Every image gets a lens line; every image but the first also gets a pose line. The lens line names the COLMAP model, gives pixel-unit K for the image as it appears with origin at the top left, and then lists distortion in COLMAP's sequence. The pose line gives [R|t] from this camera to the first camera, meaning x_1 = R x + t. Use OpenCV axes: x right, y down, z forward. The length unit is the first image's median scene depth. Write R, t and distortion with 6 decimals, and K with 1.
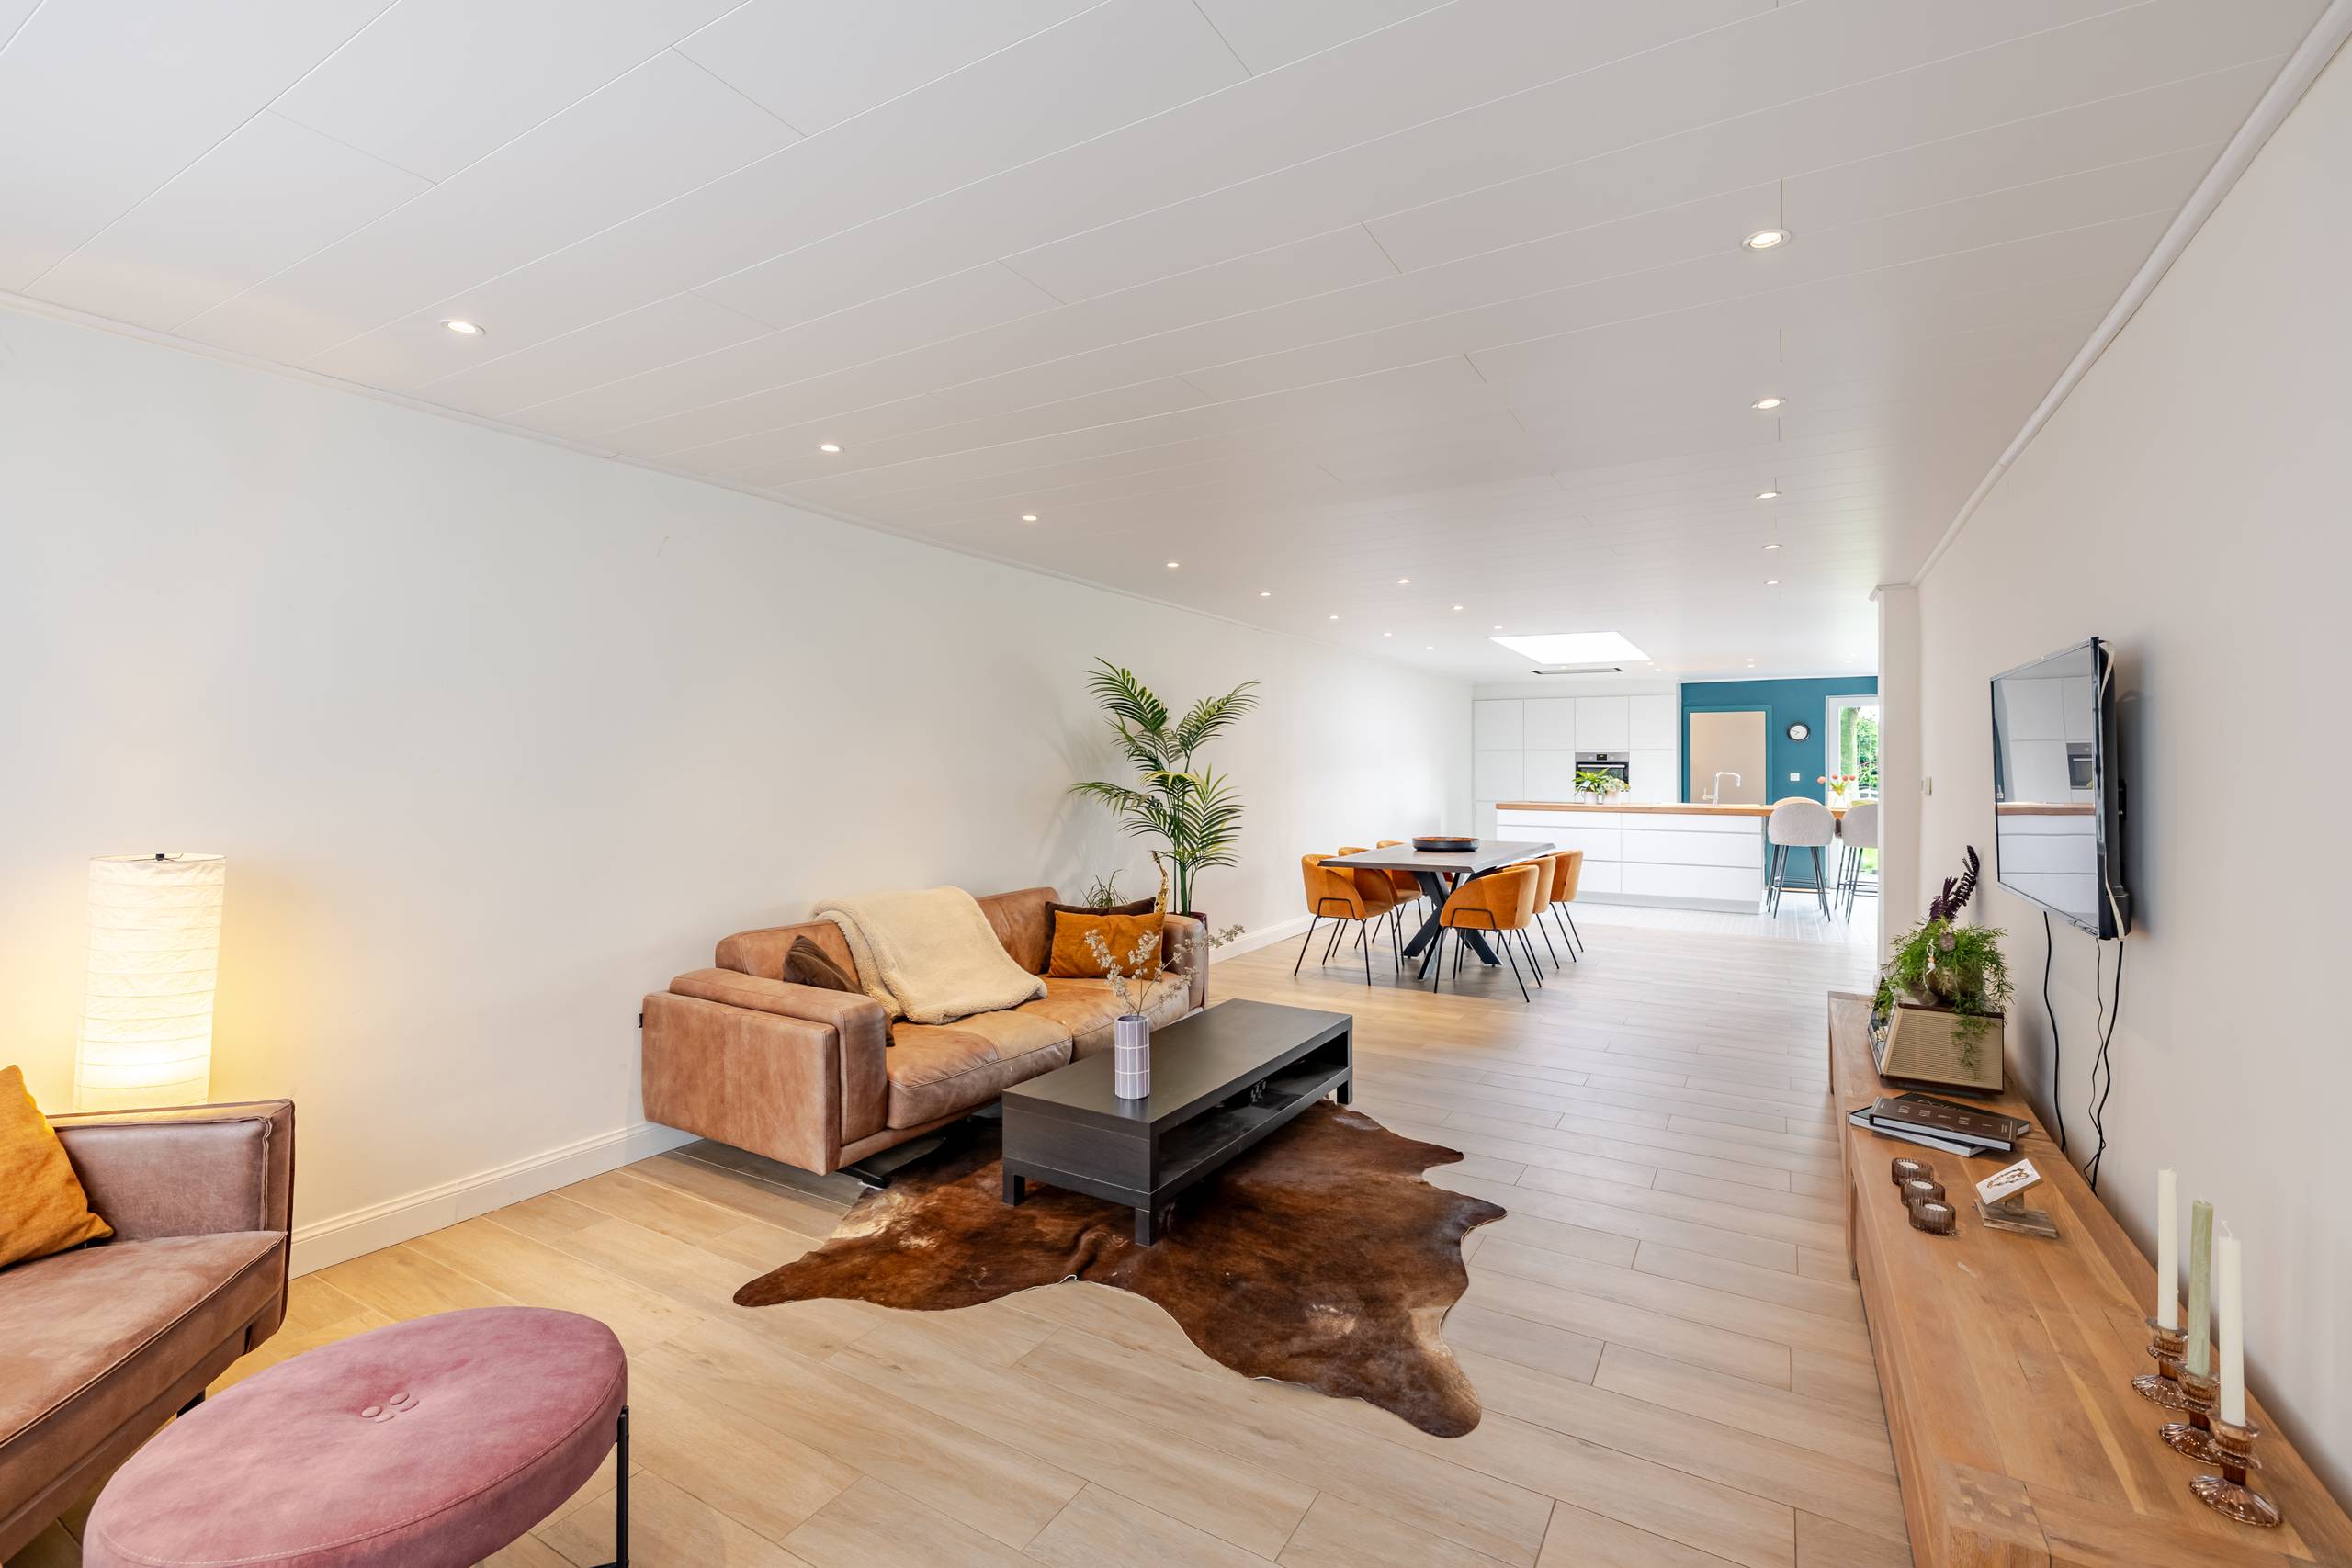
lens RADIAL K [[1024.1, 0, 1178.3], [0, 1024.1, 761.8], [0, 0, 1]] dist [0.001225, -0.000143]
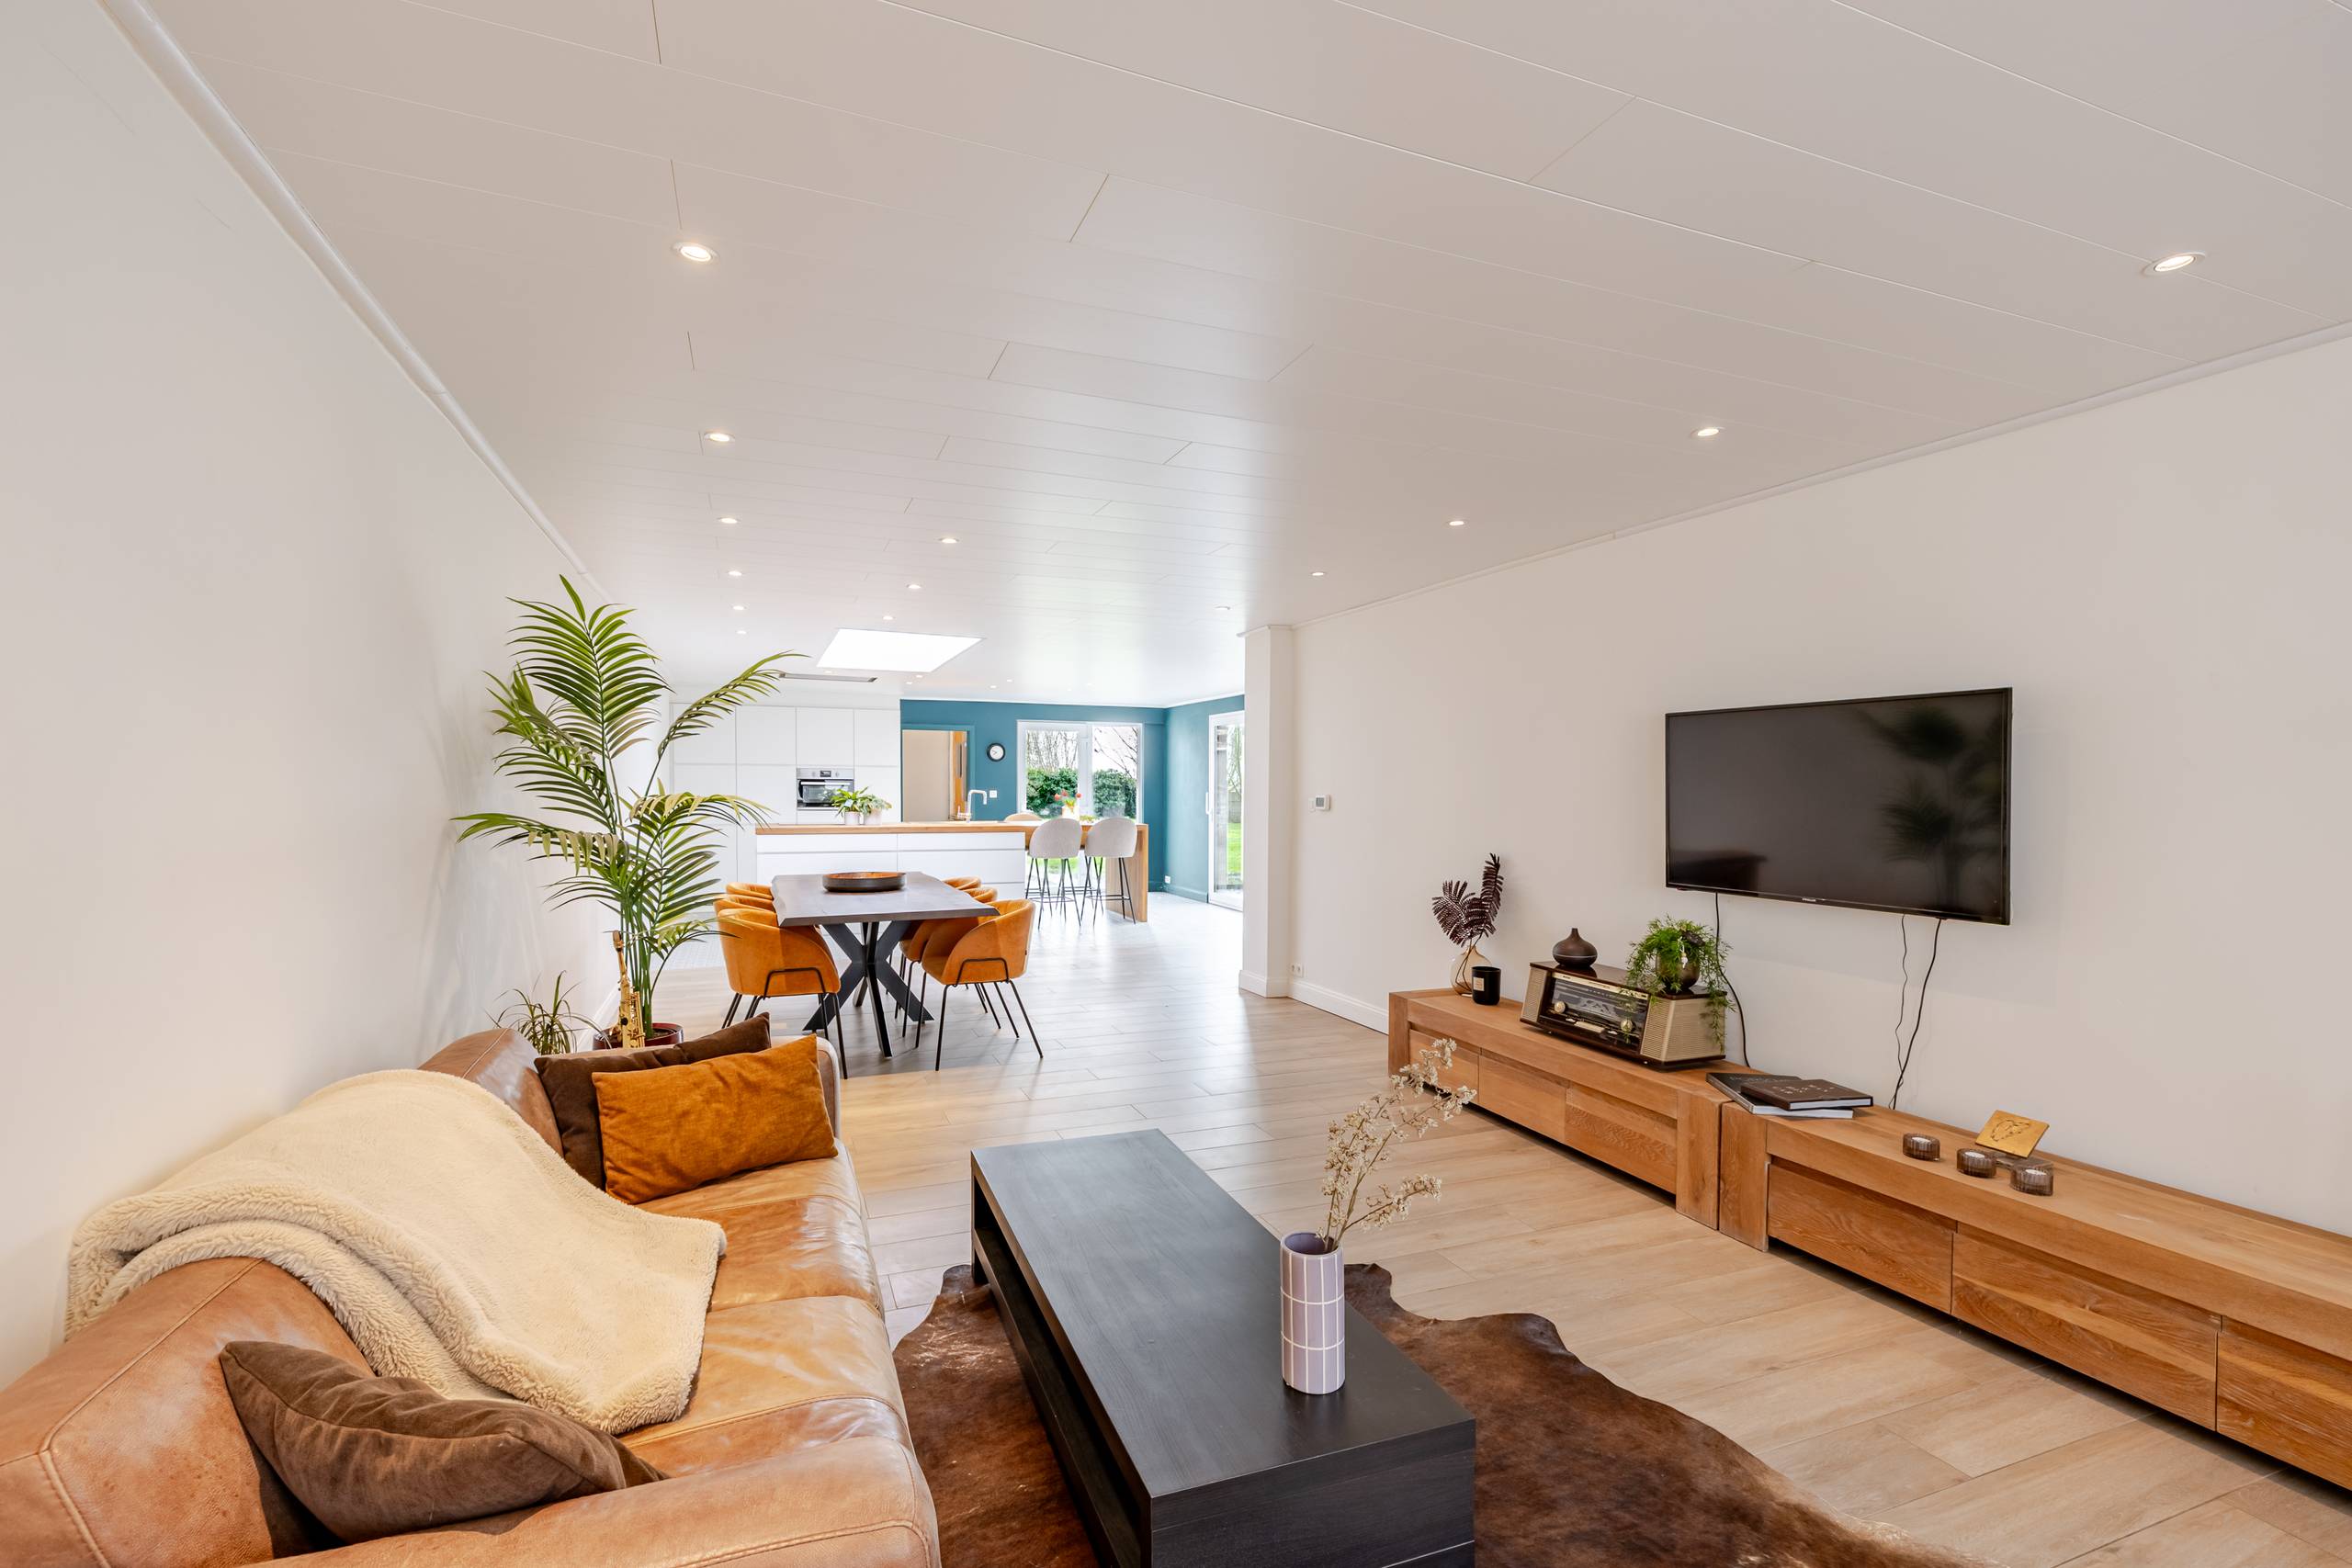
lens RADIAL K [[1042.0, 0, 1176.0], [0, 1042.0, 784.0], [0, 0, 1]] dist [0.013913, -0.000284]
pose [[0.603693, 0.003741, 0.797208, -0.181793], [-0.008865, 0.999959, 0.002020, 0.000291], [-0.797168, -0.008286, 0.603701, 0.238171]]
